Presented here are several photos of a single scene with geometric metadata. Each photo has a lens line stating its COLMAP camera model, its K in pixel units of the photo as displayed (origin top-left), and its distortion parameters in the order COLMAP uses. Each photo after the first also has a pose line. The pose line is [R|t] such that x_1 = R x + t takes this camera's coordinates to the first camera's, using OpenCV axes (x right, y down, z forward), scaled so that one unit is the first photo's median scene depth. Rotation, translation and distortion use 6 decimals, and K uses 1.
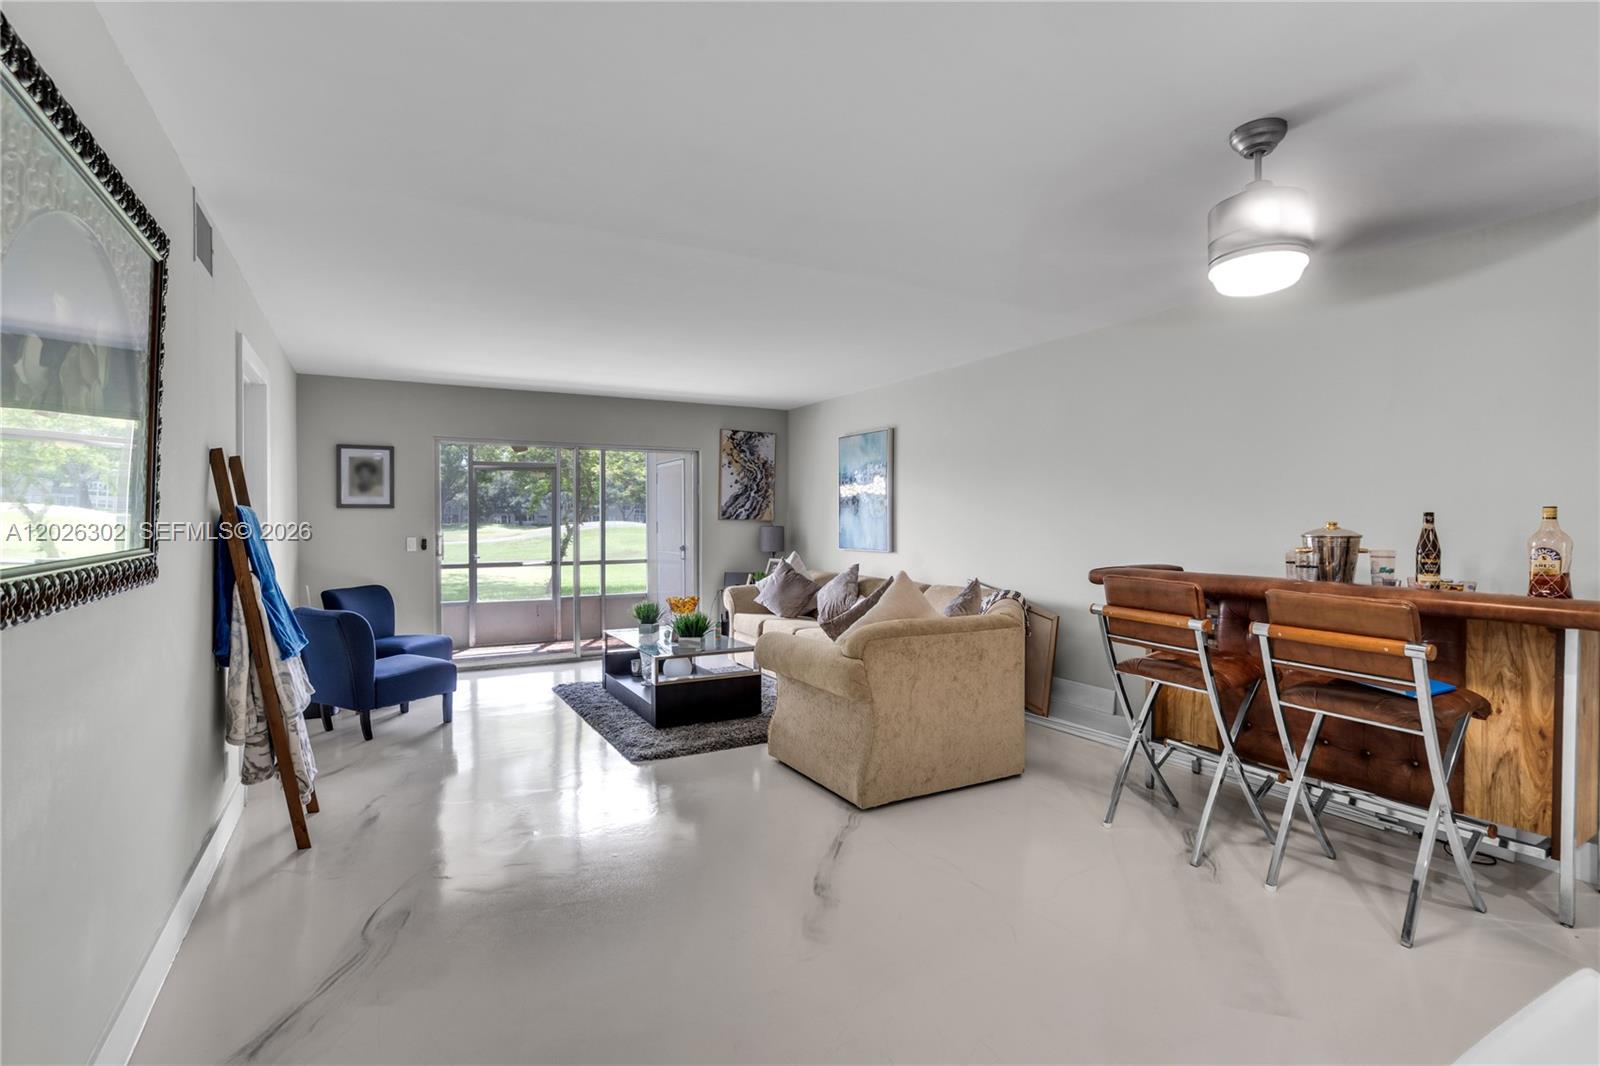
lens RADIAL K [[757.9, 0, 790.2], [0, 757.9, 527.9], [0, 0, 1]] dist [-0.000477, -0.000047]
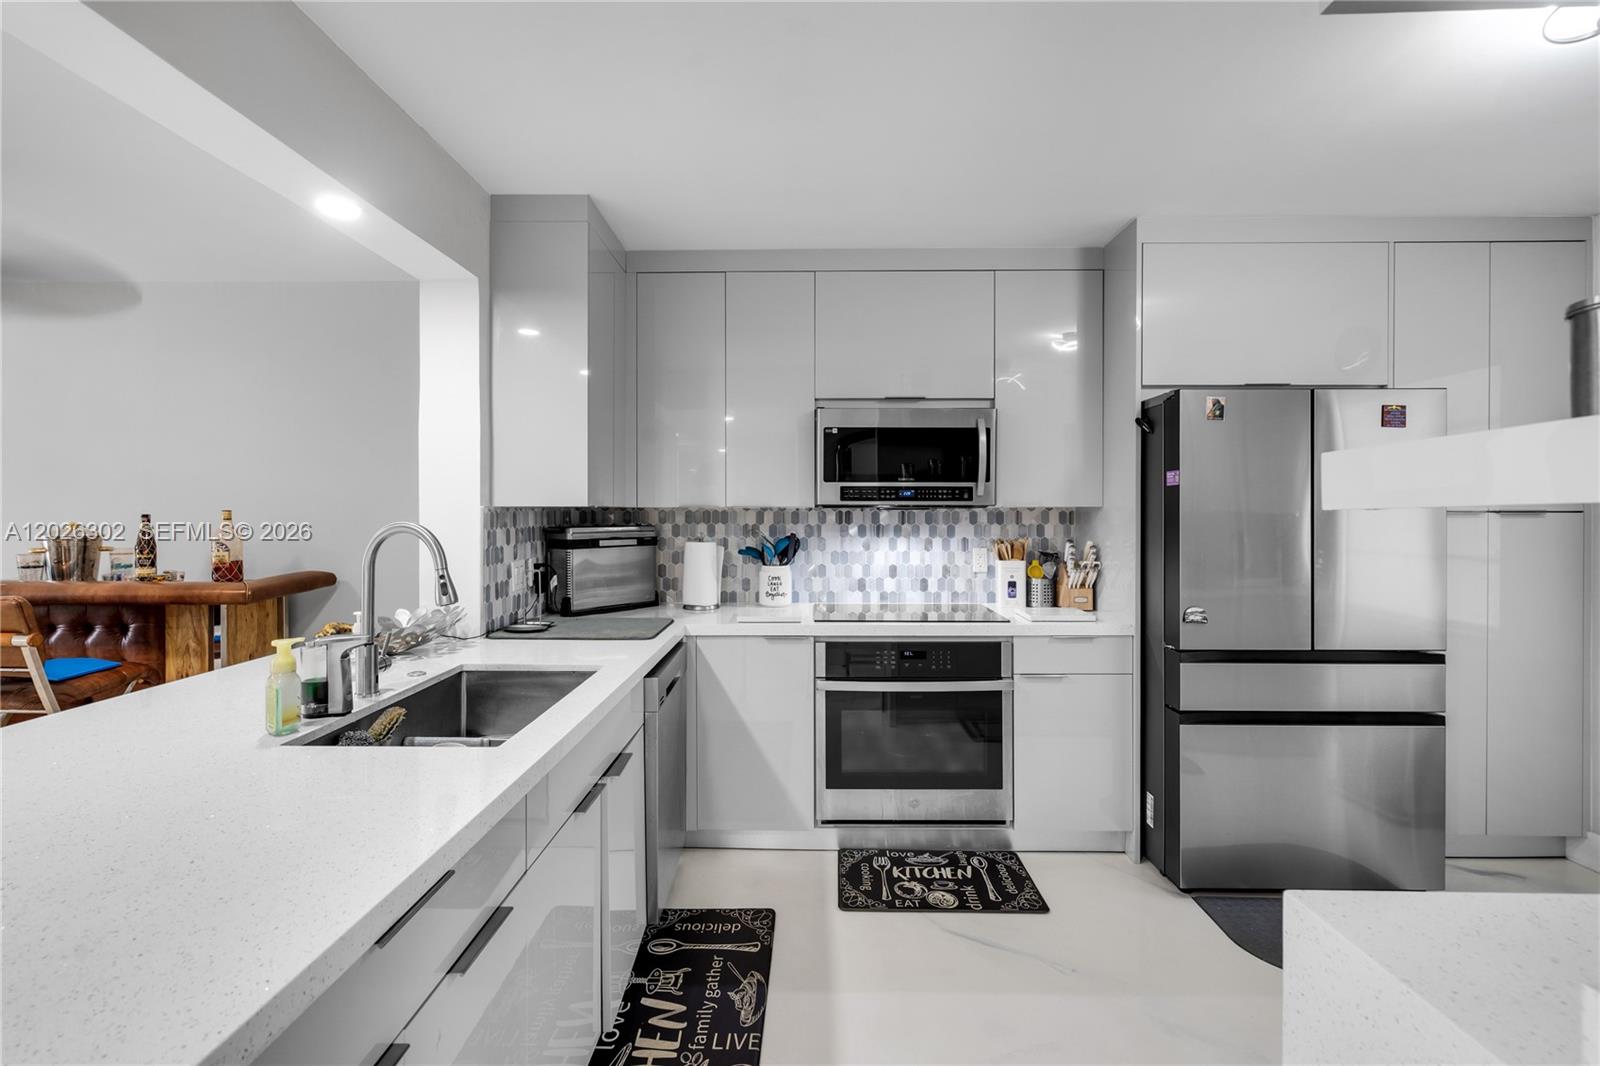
lens RADIAL K [[747.8, 0, 785.6], [0, 747.8, 513.8], [0, 0, 1]] dist [-0.001013, -0.000518]
pose [[0.494806, -0.002605, 0.869000, 0.166649], [0.011316, 0.999930, -0.003445, -0.002926], [-0.868930, 0.011538, 0.494801, -0.207095]]
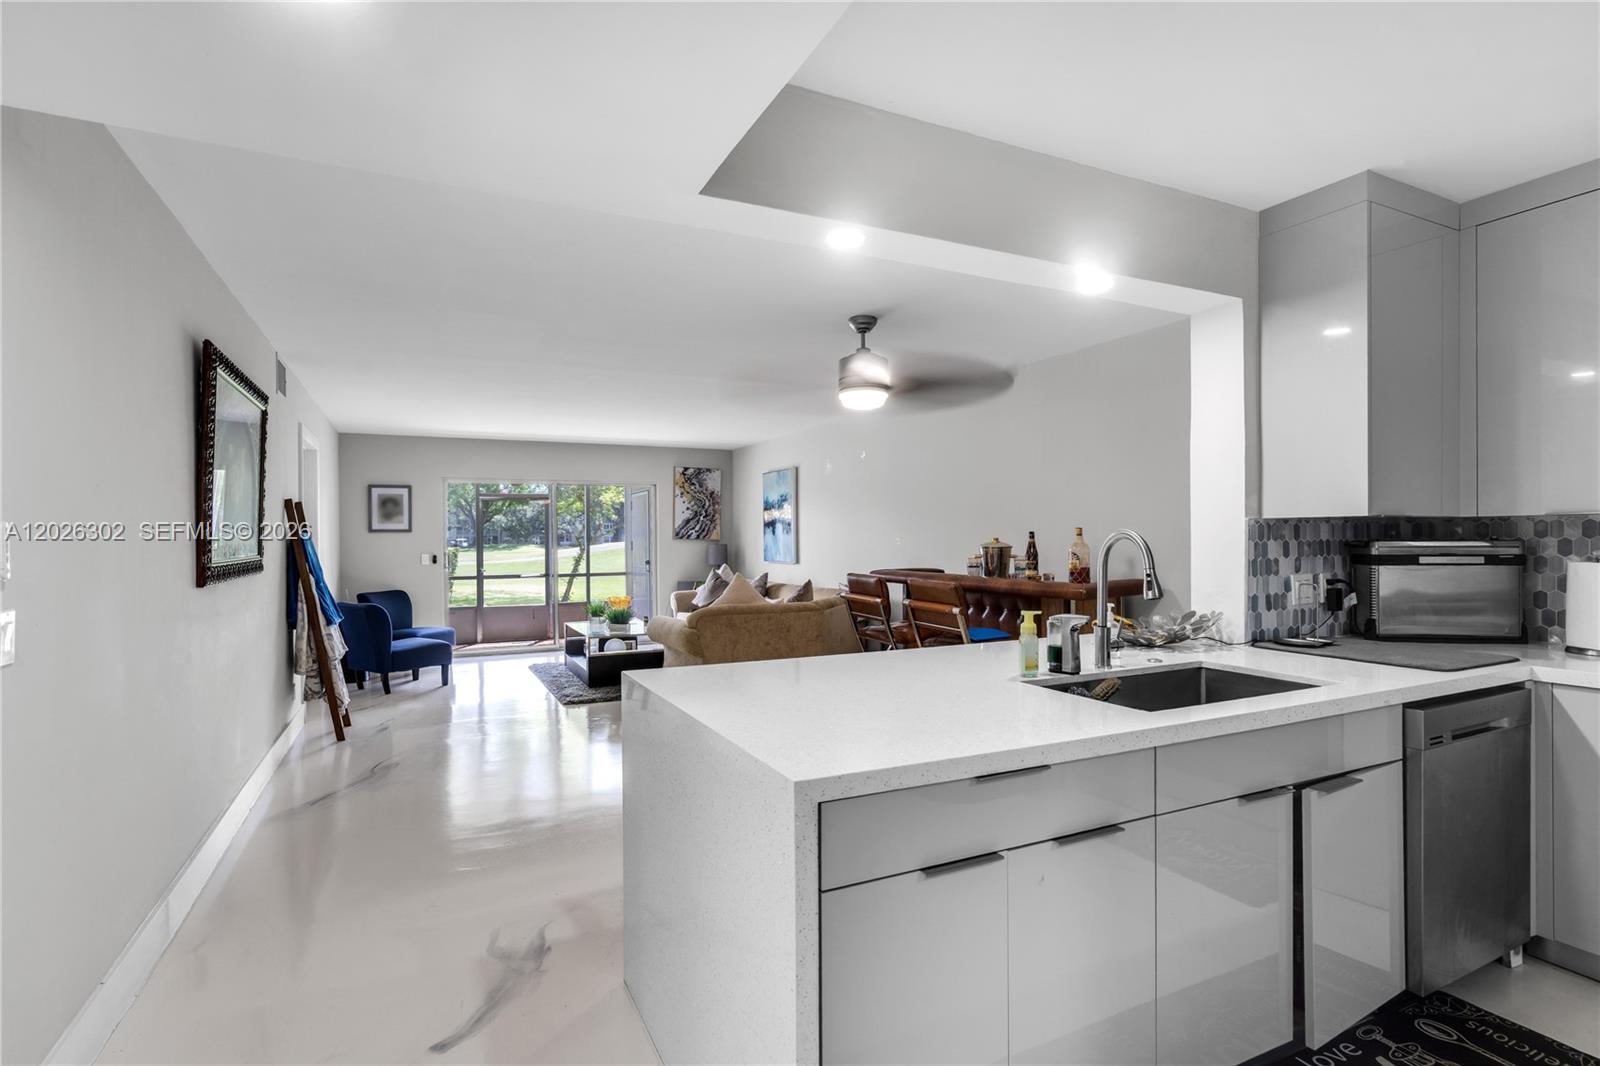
lens RADIAL K [[760.3, 0, 803.9], [0, 760.3, 546.9], [0, 0, 1]] dist [0.011405, 0.000016]
pose [[0.999427, -0.005653, -0.033371, 0.203501], [0.005630, 0.999984, -0.000781, 0.004776], [0.033375, 0.000593, 0.999443, -0.302091]]
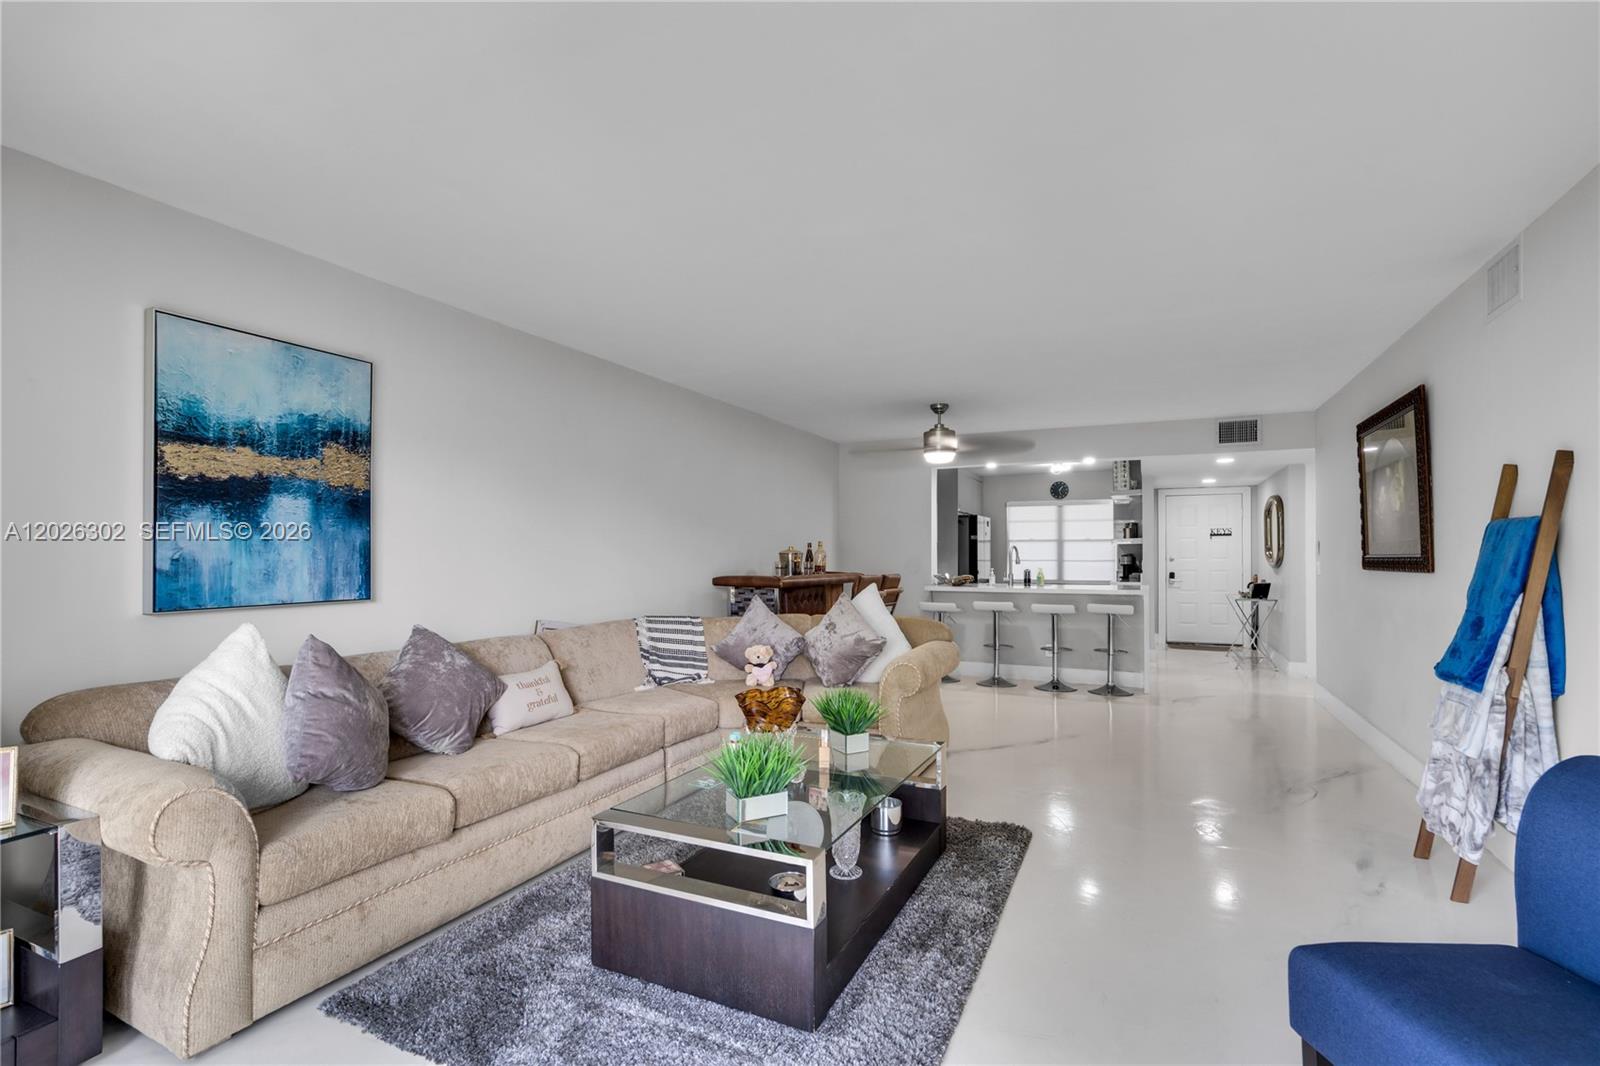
lens RADIAL K [[747.7, 0, 796.6], [0, 747.7, 556.4], [0, 0, 1]] dist [0.001881, 0.000226]
pose [[-0.586525, -0.003196, 0.809925, -0.507579], [0.009499, 0.999896, 0.010825, -0.001826], [-0.809875, 0.014042, -0.586434, 1.195406]]
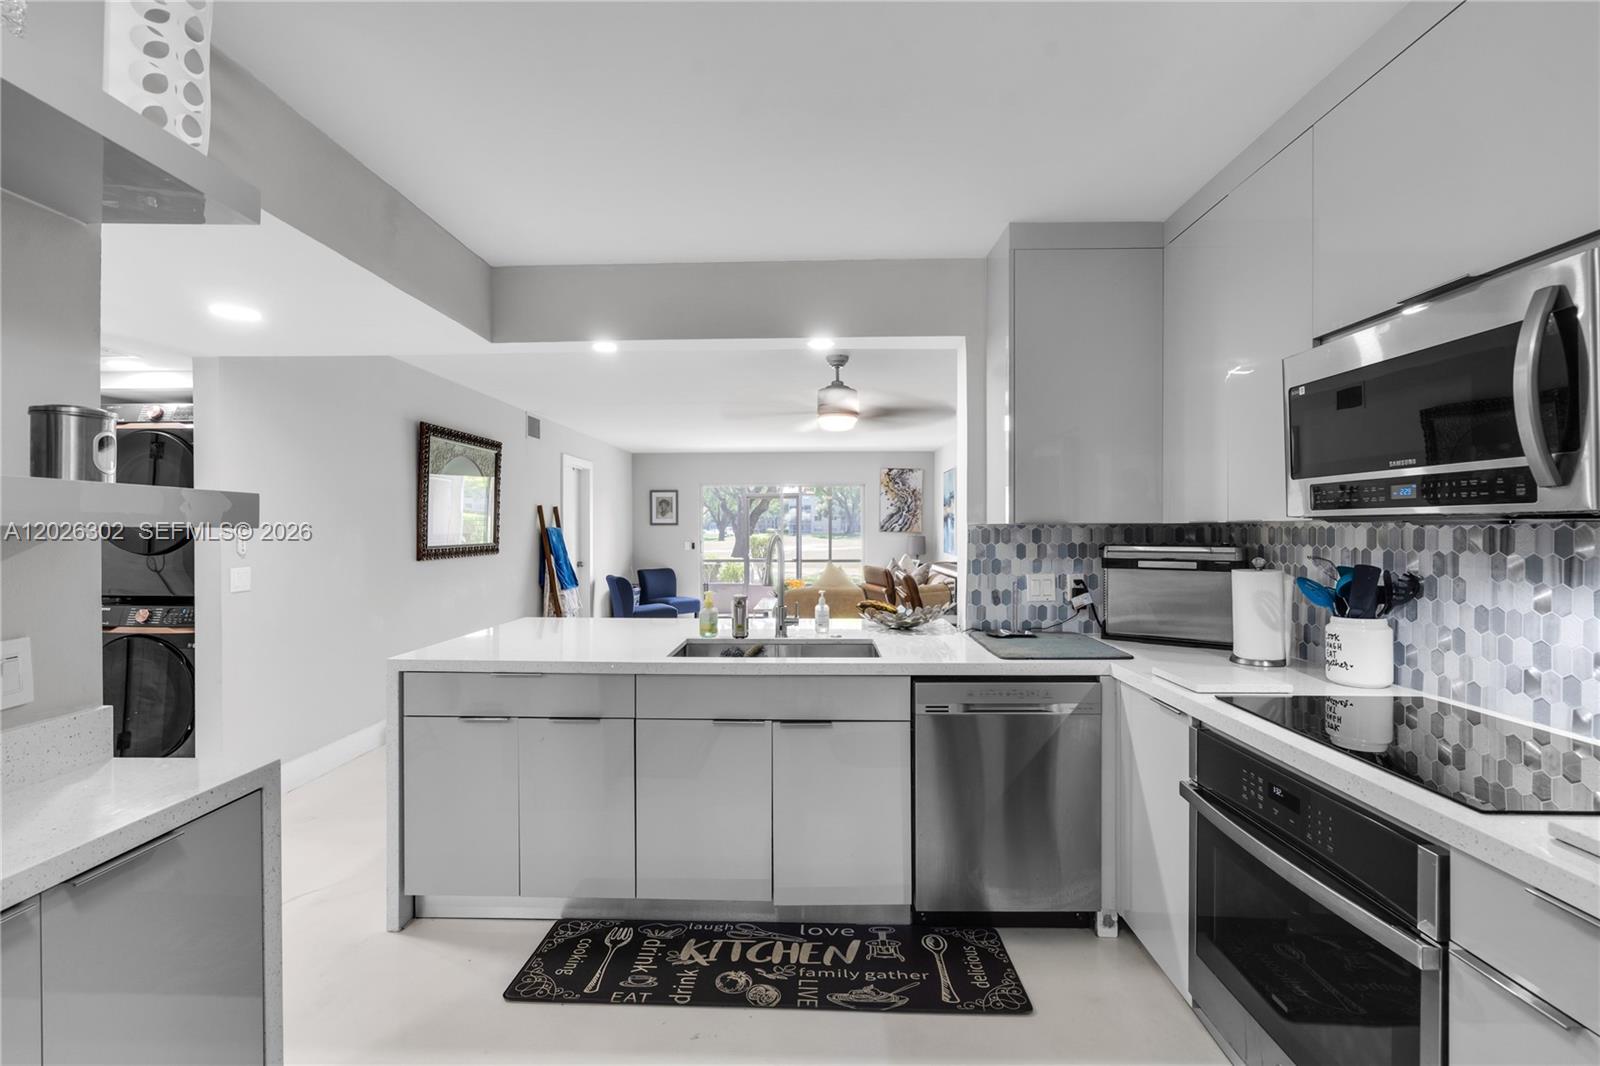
lens RADIAL K [[731.9, 0, 800.0], [0, 731.9, 533.0], [0, 0, 1]] dist [-0.000115, 0.000244]
pose [[0.865033, 0.001978, -0.501711, 0.590609], [-0.004932, 0.999977, -0.004561, -0.001841], [0.501691, 0.006420, 0.865023, -0.335538]]
